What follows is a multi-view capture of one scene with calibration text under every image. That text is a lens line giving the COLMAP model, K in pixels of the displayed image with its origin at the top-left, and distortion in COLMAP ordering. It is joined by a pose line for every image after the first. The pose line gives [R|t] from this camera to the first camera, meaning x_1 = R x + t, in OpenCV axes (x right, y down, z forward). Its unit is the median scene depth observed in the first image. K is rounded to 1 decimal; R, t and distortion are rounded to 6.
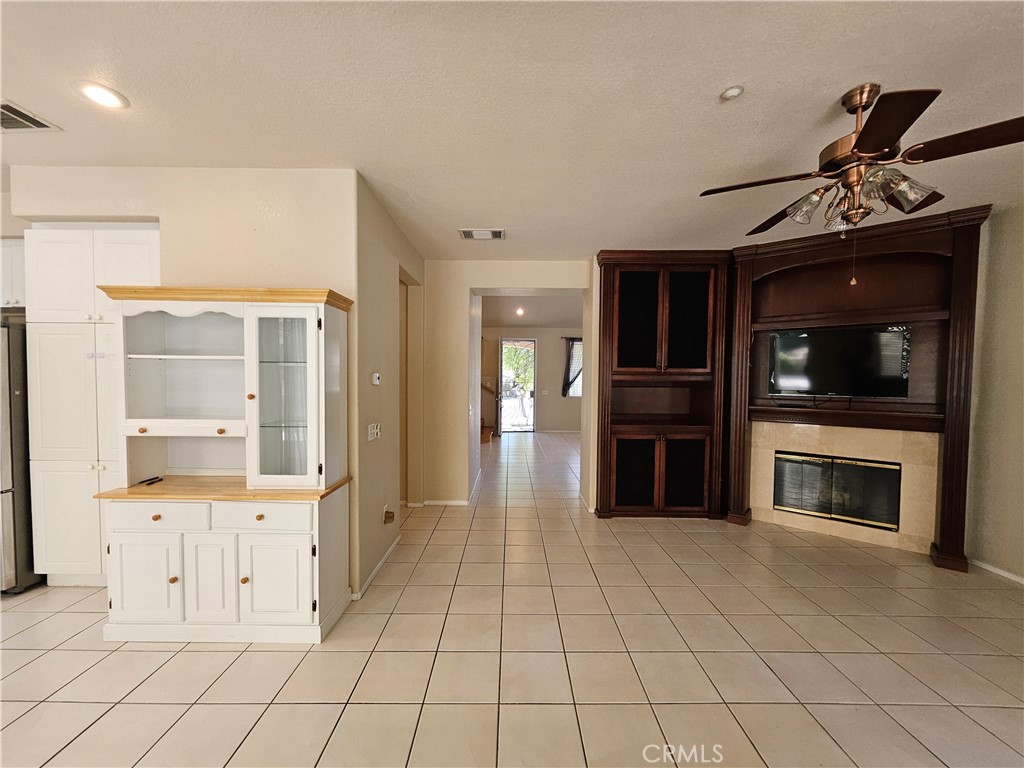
lens RADIAL K [[404.4, 0, 513.8], [0, 404.4, 391.3], [0, 0, 1]] dist [-0.002358, 0.001949]
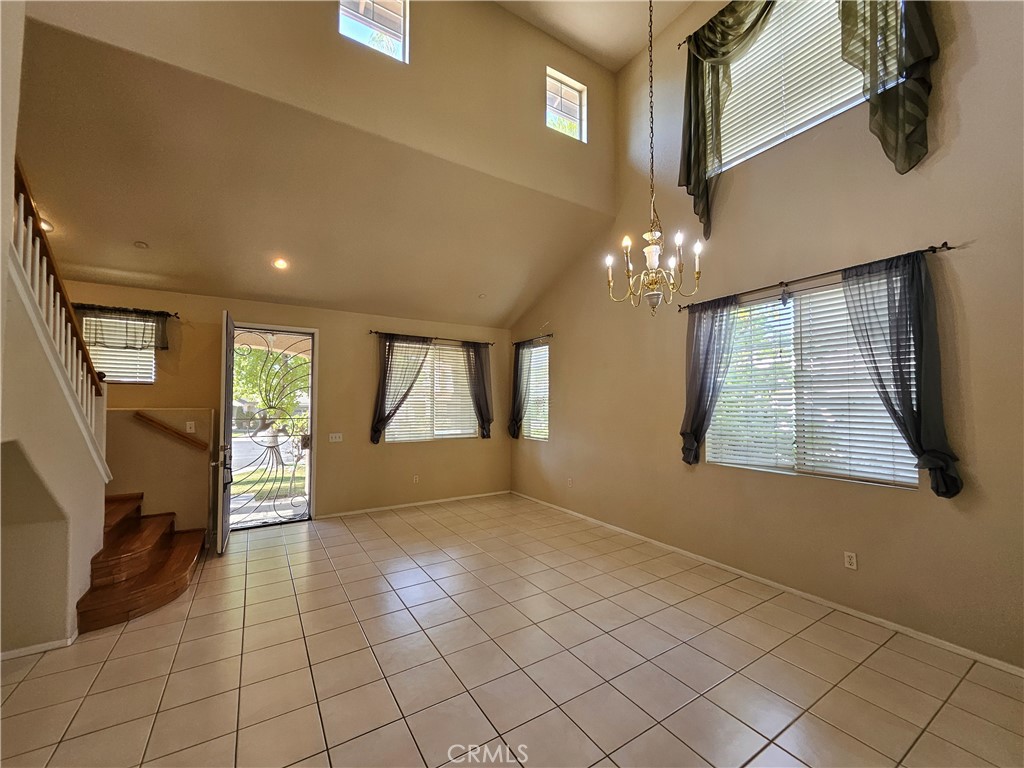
lens RADIAL K [[404.4, 0, 514.5], [0, 404.4, 392.6], [0, 0, 1]] dist [-0.002358, 0.001949]
pose [[0.845930, 0.007256, 0.533245, -0.003176], [0.022666, 0.998515, -0.049543, -0.022986], [-0.532812, 0.053997, 0.844509, 0.454381]]
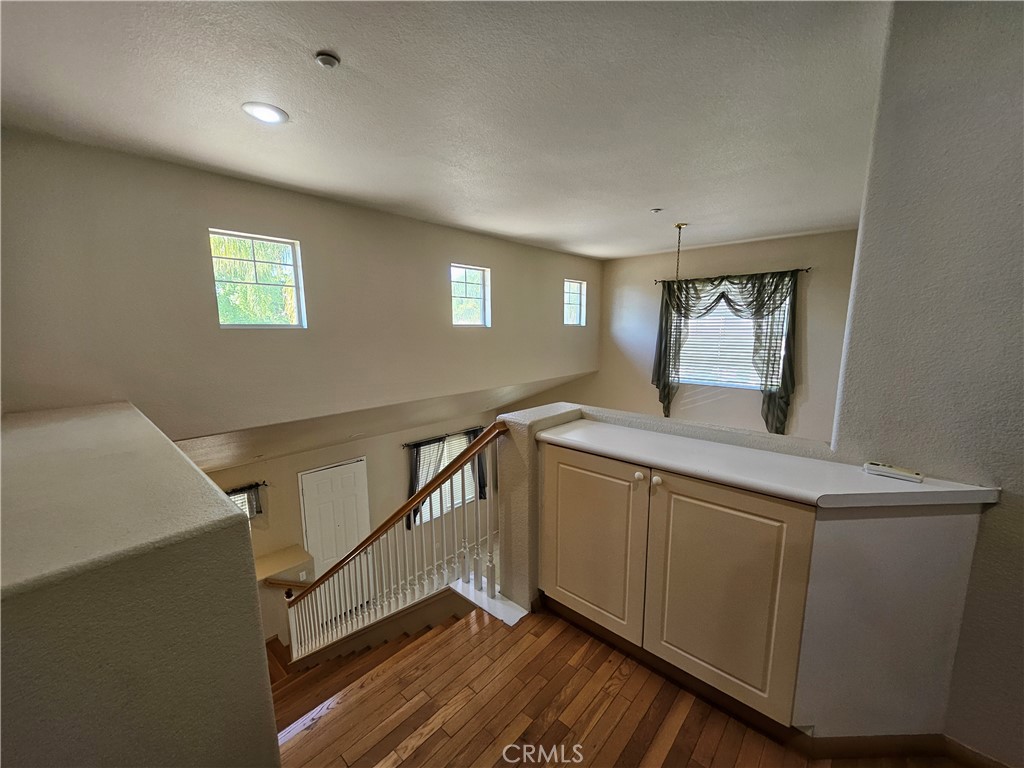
lens RADIAL K [[404.4, 0, 517.2], [0, 404.4, 390.7], [0, 0, 1]] dist [-0.002358, 0.001949]
pose [[0.669060, -0.123650, 0.732850, -0.218197], [0.032214, 0.989961, 0.137621, -0.301511], [-0.742510, -0.068469, 0.666326, 0.439591]]
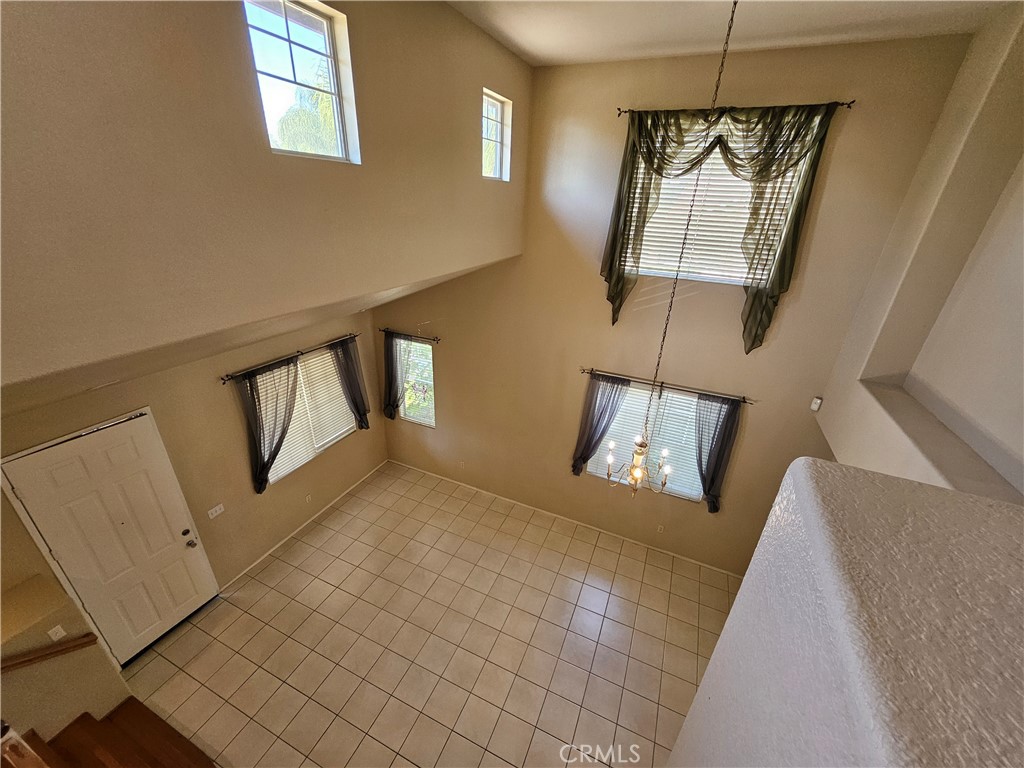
lens RADIAL K [[404.4, 0, 515.8], [0, 404.4, 394.9], [0, 0, 1]] dist [-0.002358, 0.001949]
pose [[0.409988, -0.386409, 0.826195, -0.097126], [-0.011649, 0.903533, 0.428360, -0.292271], [-0.912017, -0.185247, 0.365936, 0.583932]]
